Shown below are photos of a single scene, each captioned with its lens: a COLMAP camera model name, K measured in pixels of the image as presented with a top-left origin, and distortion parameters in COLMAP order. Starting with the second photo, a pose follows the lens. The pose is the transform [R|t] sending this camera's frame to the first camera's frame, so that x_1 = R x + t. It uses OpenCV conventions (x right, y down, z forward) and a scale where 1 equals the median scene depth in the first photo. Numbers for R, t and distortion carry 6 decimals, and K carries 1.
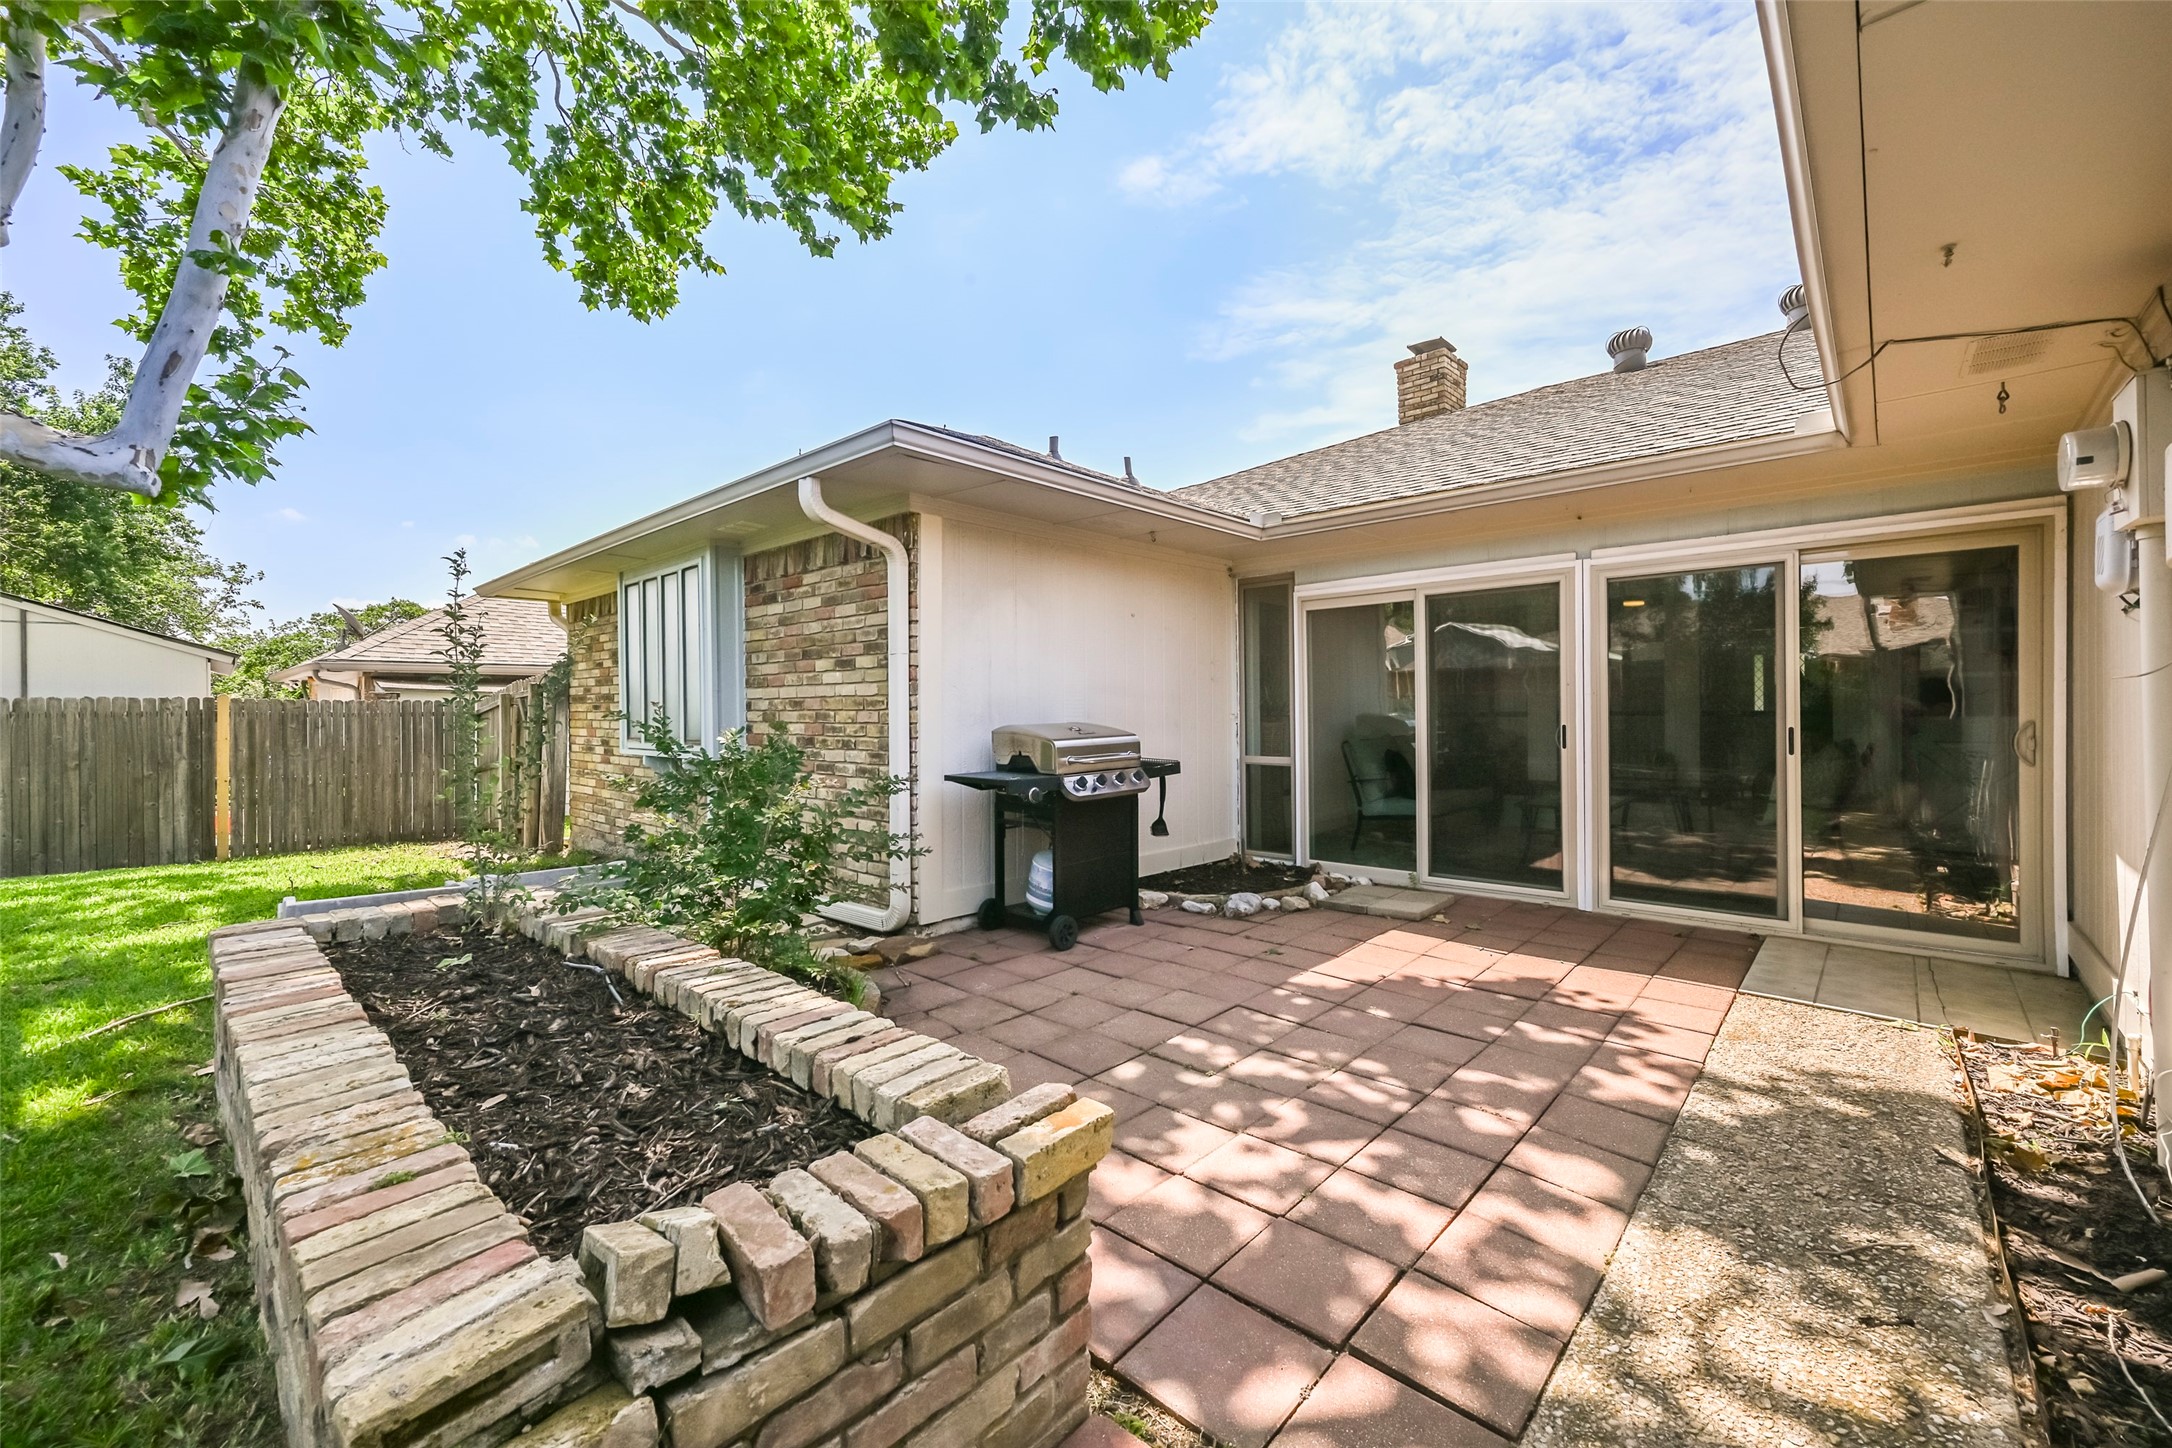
lens RADIAL K [[862.8, 0, 1088.2], [0, 862.8, 708.6], [0, 0, 1]] dist [0.001611, 0.001362]
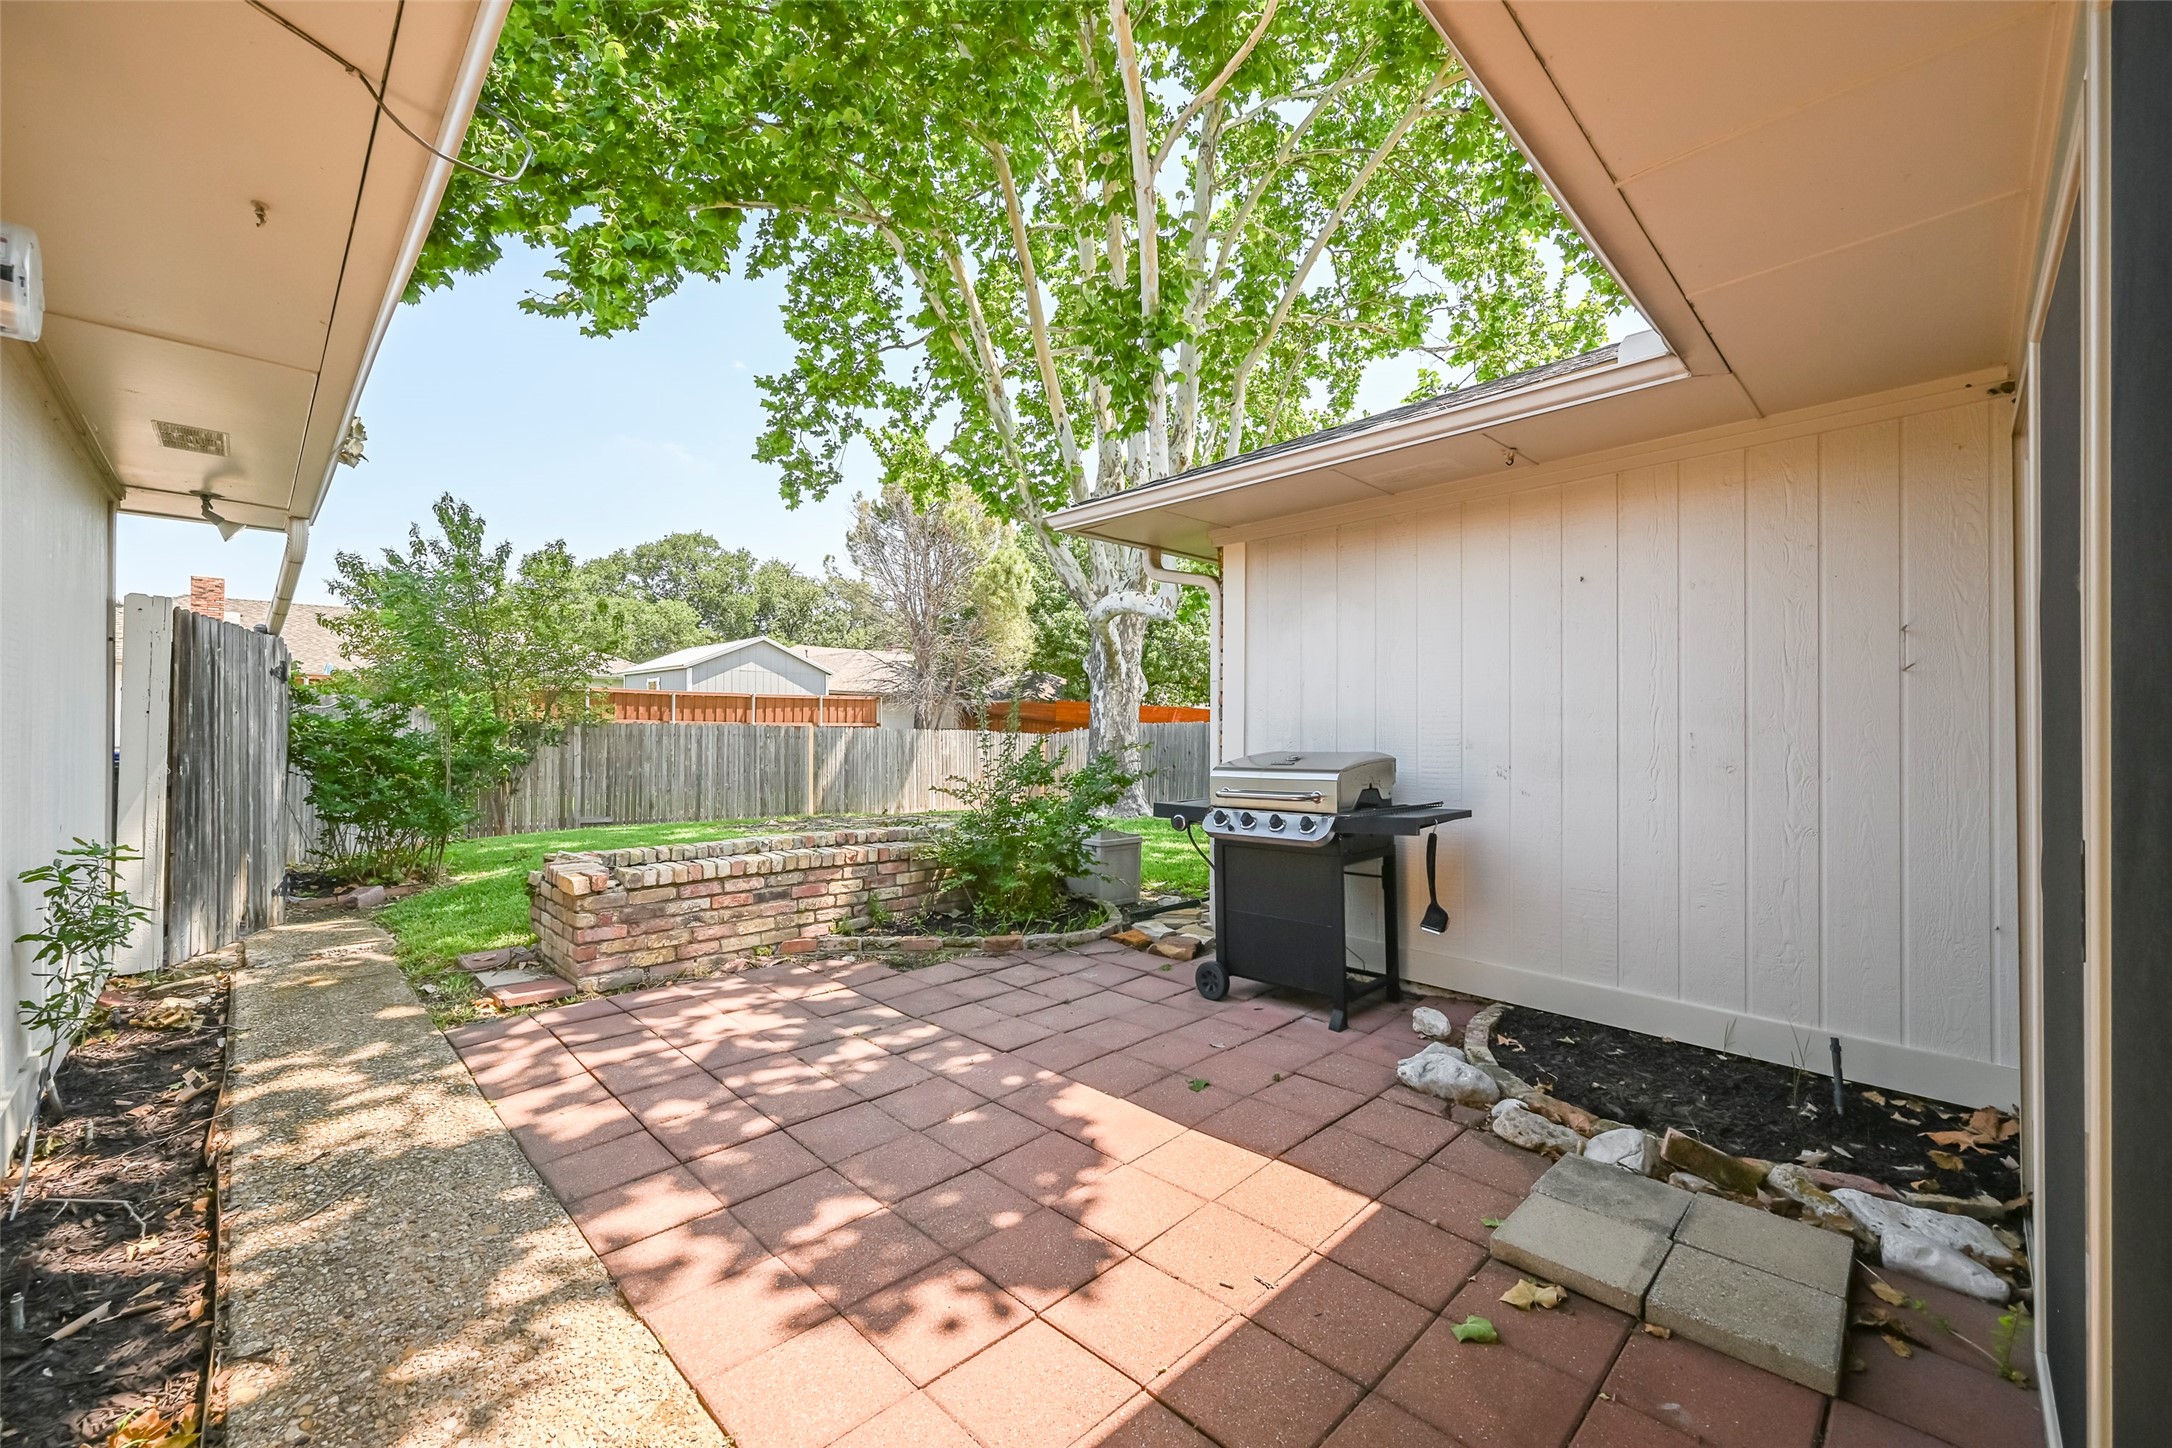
lens RADIAL K [[862.8, 0, 1087.7], [0, 862.8, 729.7], [0, 0, 1]] dist [0.001611, 0.001362]
pose [[-0.043170, 0.003574, -0.999061, 1.648257], [-0.000034, 0.999994, 0.003579, -0.013677], [0.999068, 0.000188, -0.043170, 1.683202]]
